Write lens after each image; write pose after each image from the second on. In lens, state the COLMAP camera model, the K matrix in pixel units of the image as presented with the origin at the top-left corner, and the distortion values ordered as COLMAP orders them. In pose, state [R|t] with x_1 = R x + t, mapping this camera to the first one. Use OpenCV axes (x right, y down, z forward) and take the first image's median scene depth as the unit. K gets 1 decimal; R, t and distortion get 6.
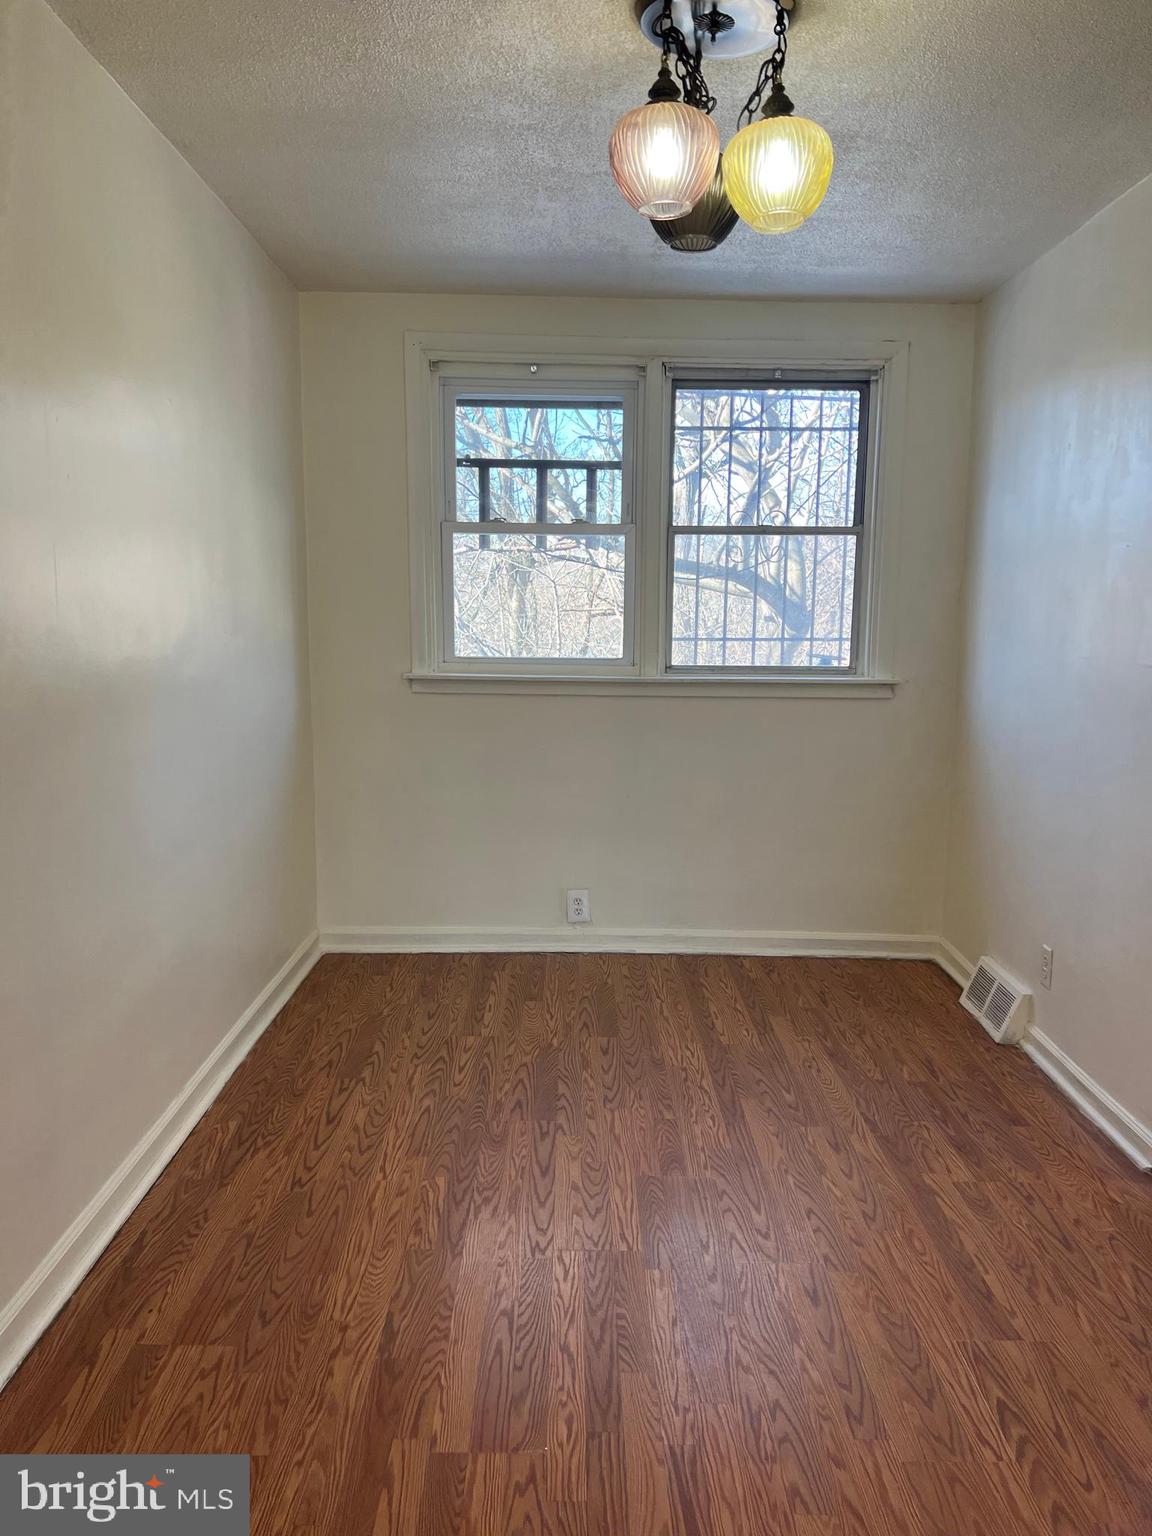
lens RADIAL K [[1149.2, 0, 573.9], [0, 1149.2, 776.9], [0, 0, 1]] dist [0.023049, -0.038859]
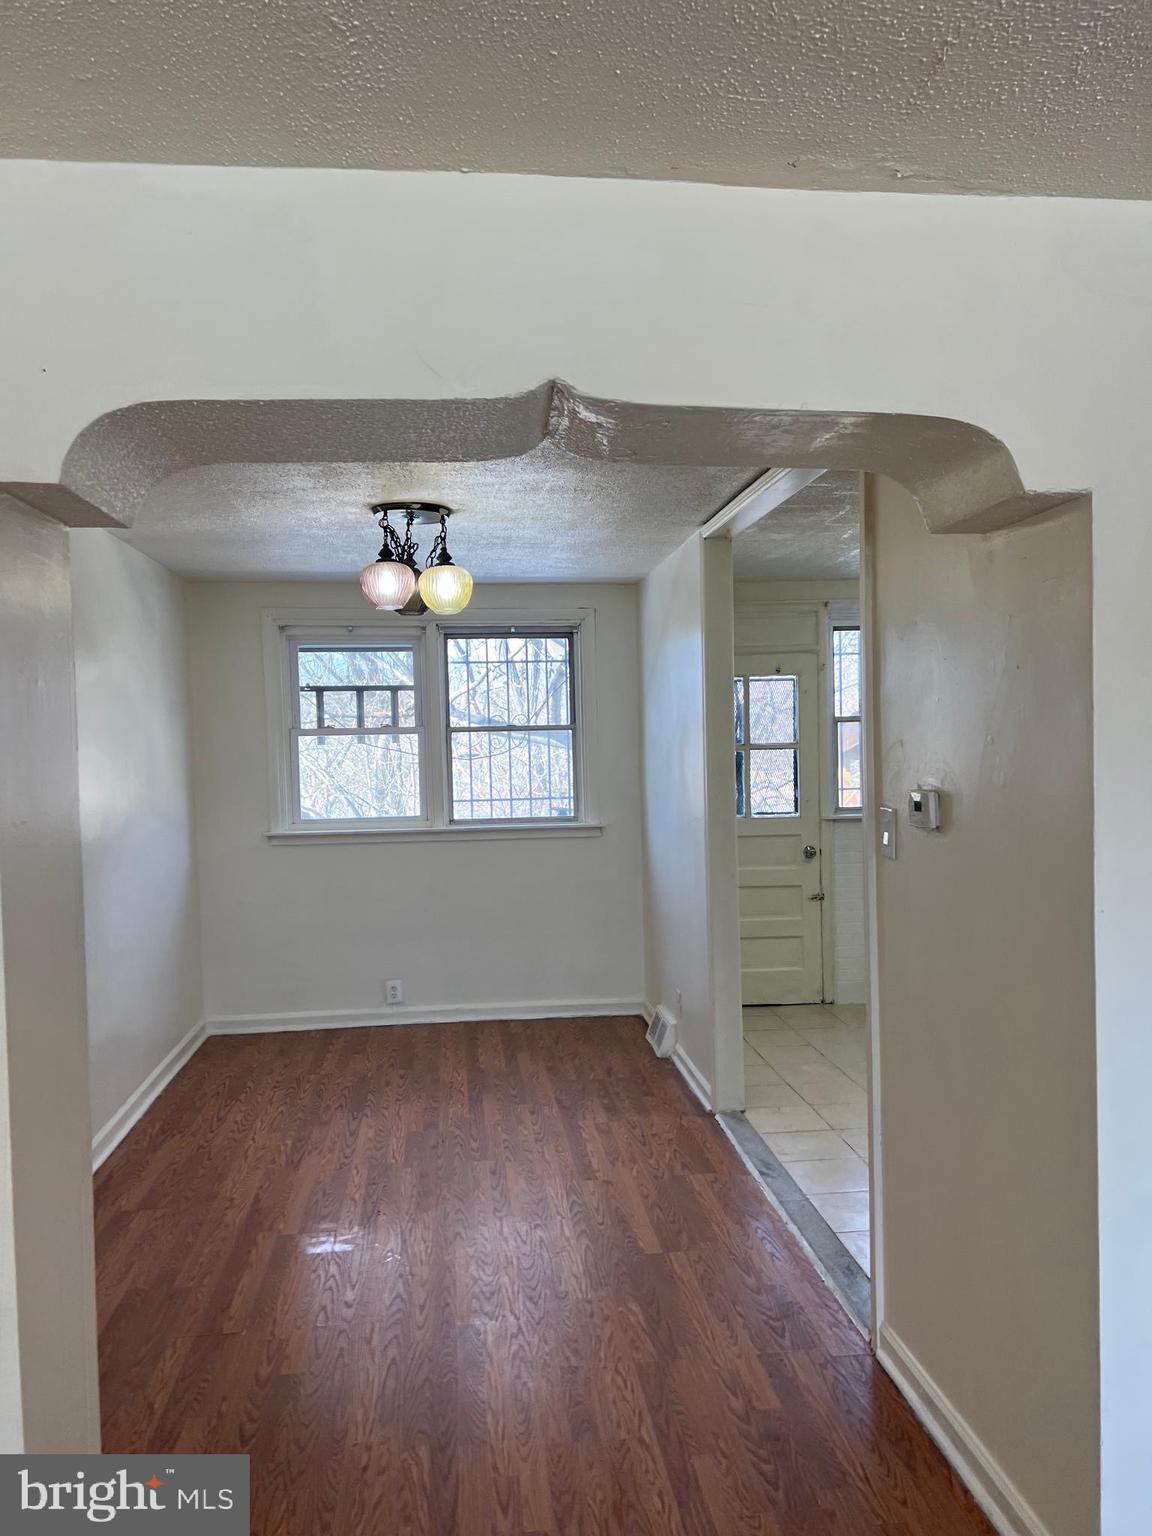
lens RADIAL K [[1149.2, 0, 582.1], [0, 1149.2, 765.9], [0, 0, 1]] dist [0.023049, -0.038859]
pose [[0.992780, -0.034314, 0.114934, 0.099340], [0.048225, 0.991537, -0.120533, 0.022653], [-0.109825, 0.125205, 0.986034, -0.568640]]
